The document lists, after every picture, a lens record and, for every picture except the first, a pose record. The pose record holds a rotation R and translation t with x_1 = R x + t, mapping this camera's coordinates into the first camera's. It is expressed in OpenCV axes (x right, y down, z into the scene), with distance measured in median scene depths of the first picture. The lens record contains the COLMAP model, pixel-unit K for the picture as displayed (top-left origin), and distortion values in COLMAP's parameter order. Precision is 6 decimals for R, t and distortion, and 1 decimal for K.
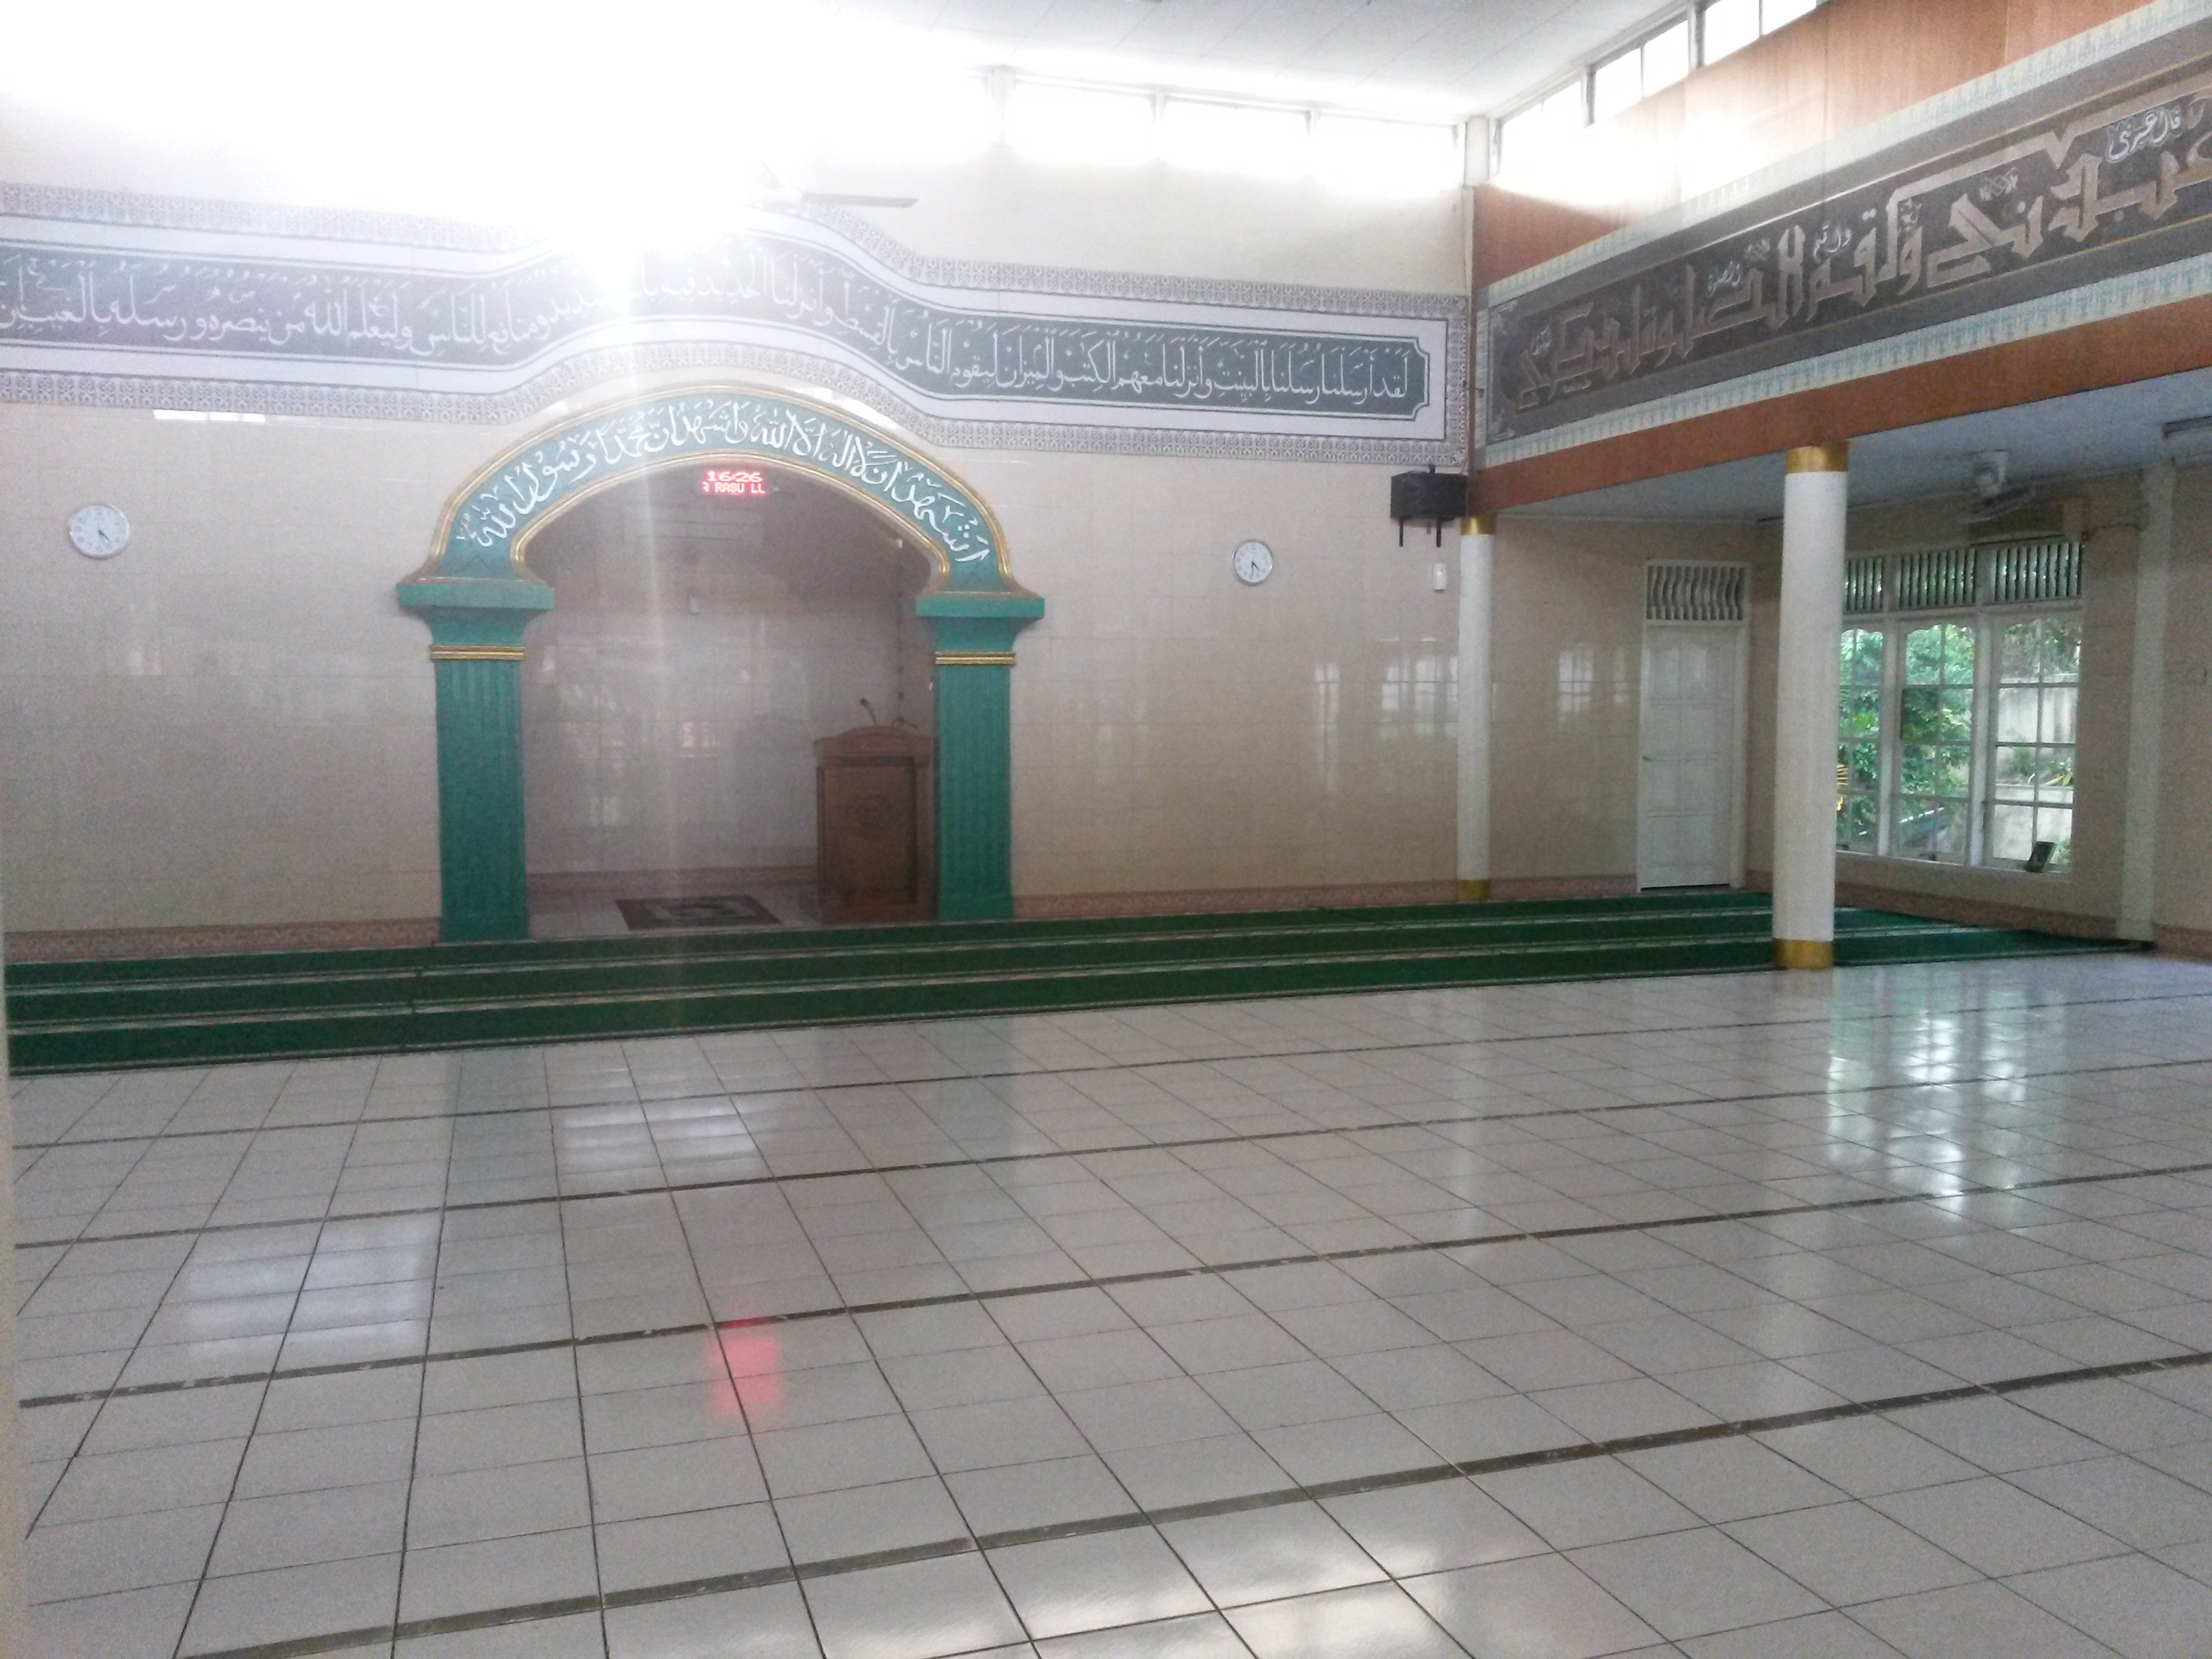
lens RADIAL K [[1854.7, 0, 1106.0], [0, 1854.7, 829.5], [0, 0, 1]] dist [0.172680, -0.015080]
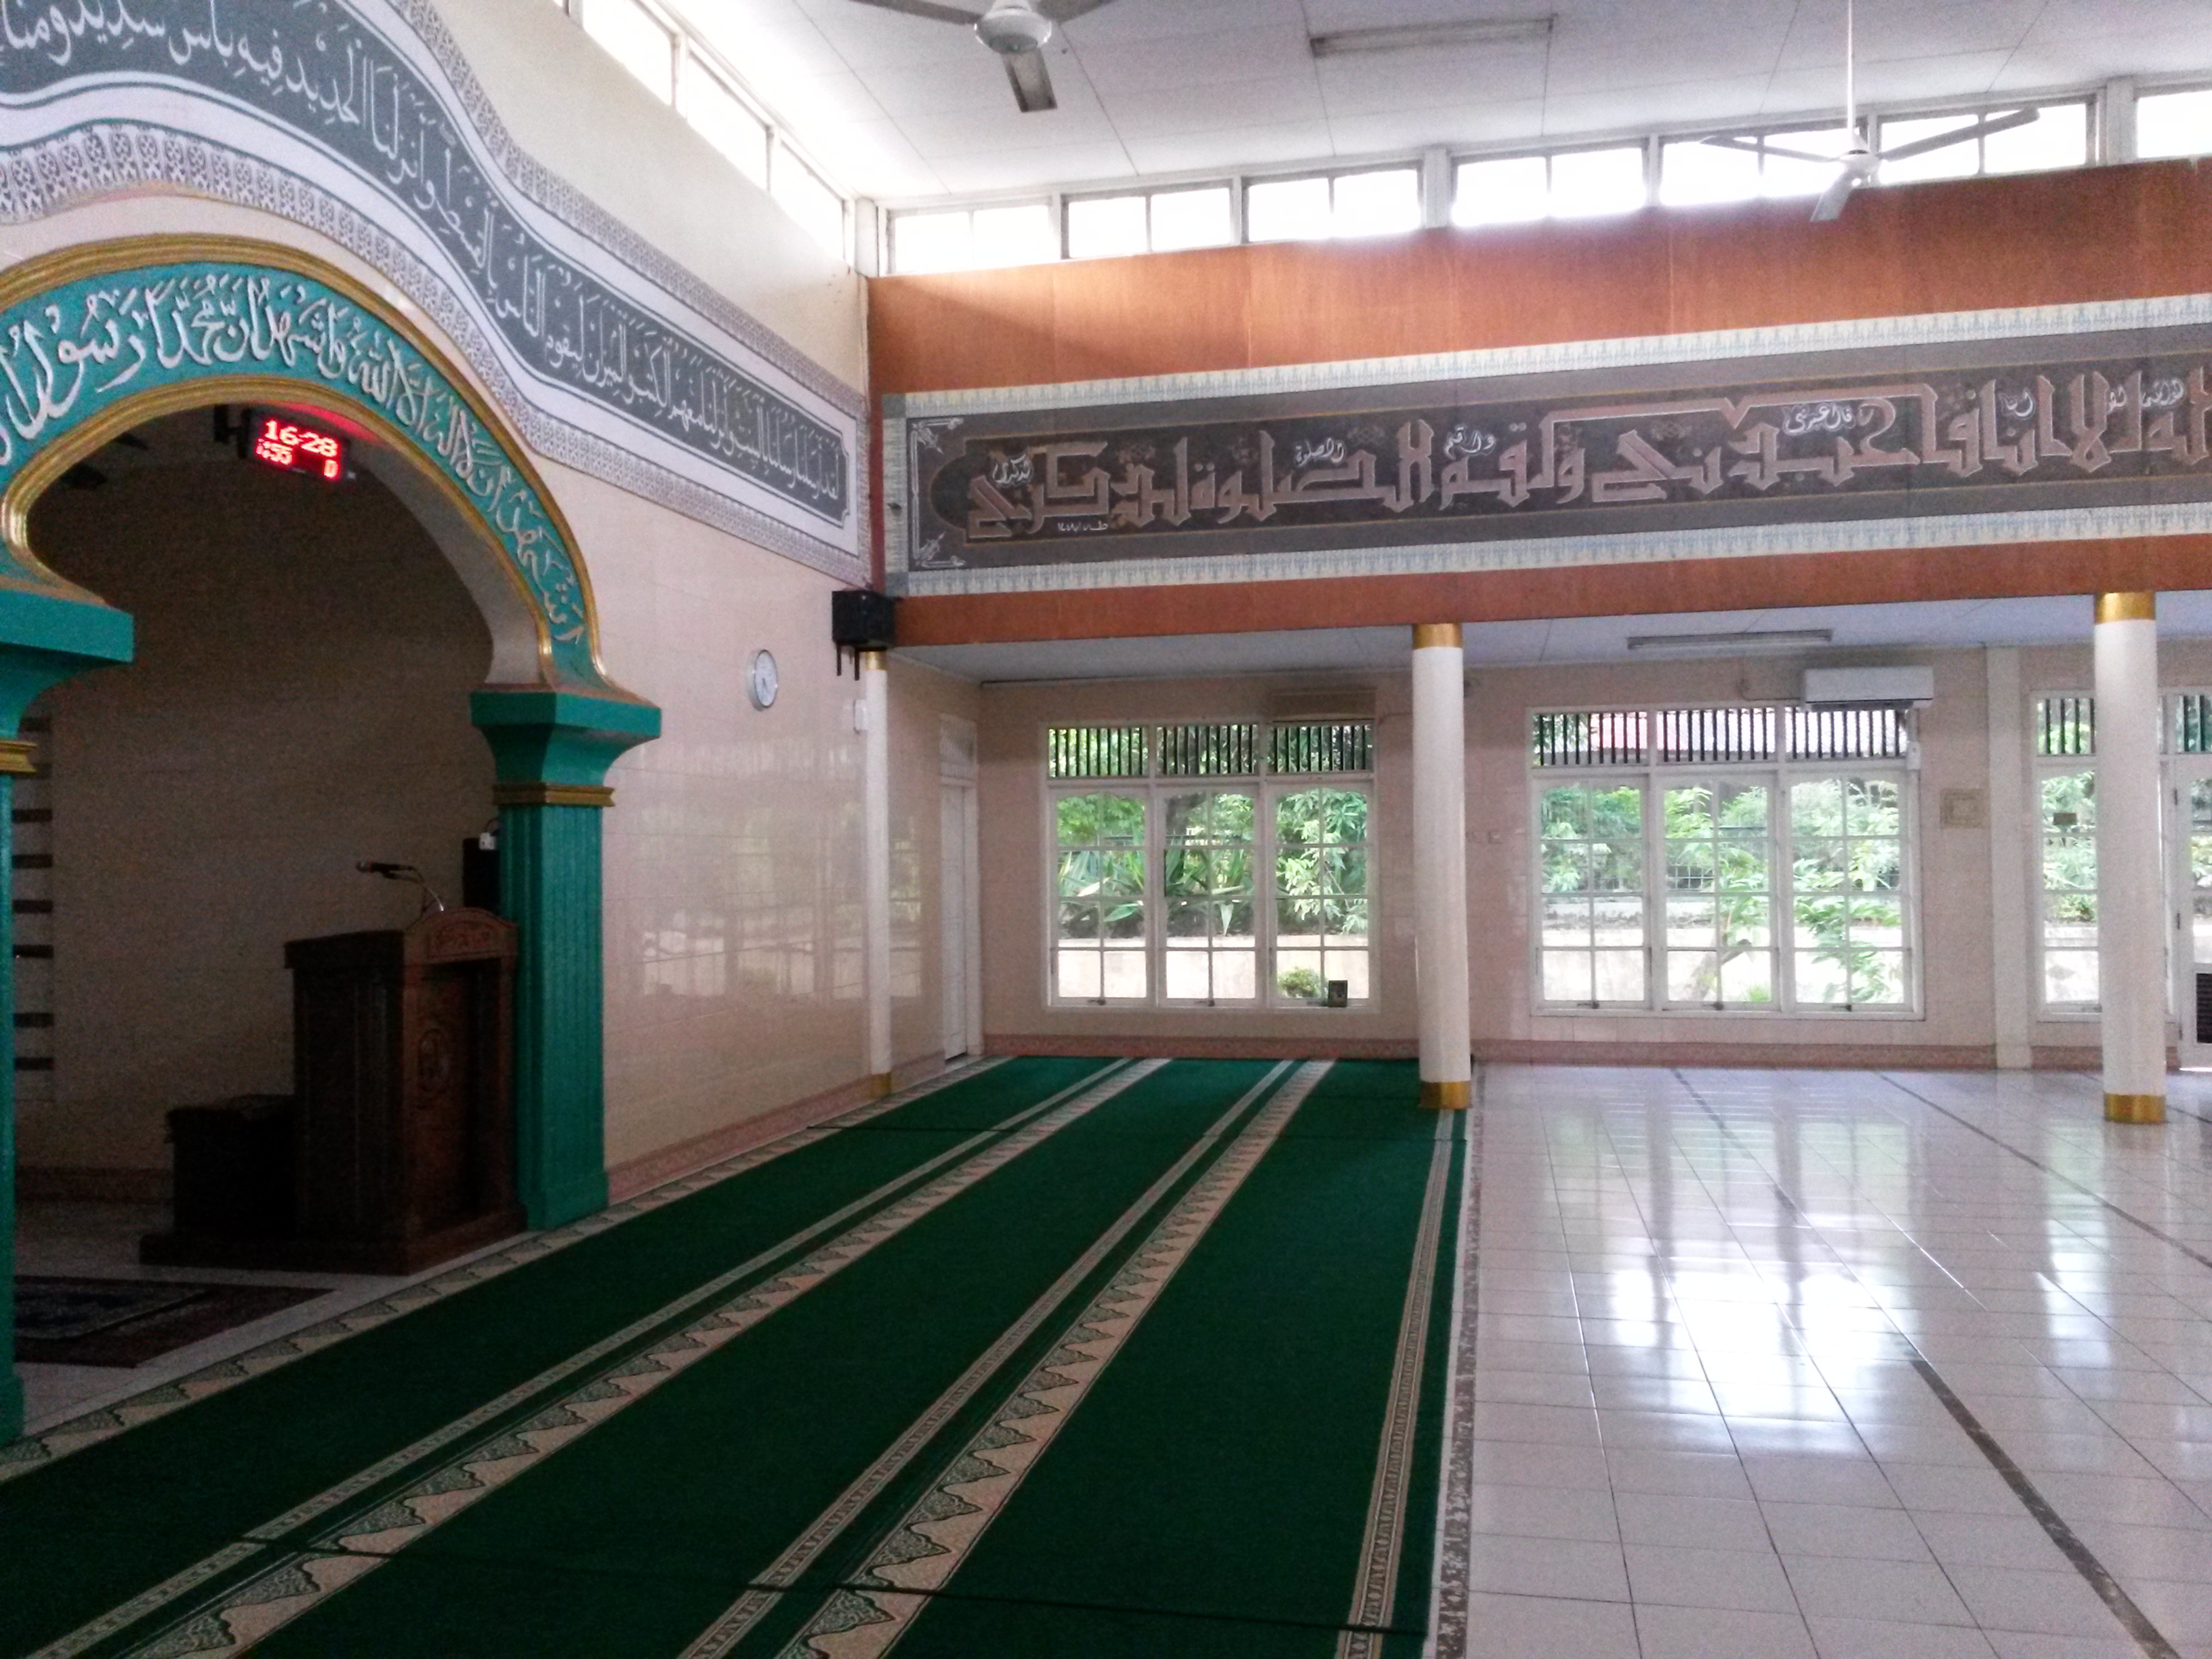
lens RADIAL K [[1854.7, 0, 1106.0], [0, 1854.7, 829.5], [0, 0, 1]] dist [0.172680, -0.015080]
pose [[0.518327, 0.013329, 0.855078, -0.555926], [0.069833, 0.995880, -0.057854, -0.031805], [-0.852326, 0.089700, 0.515261, 0.552139]]
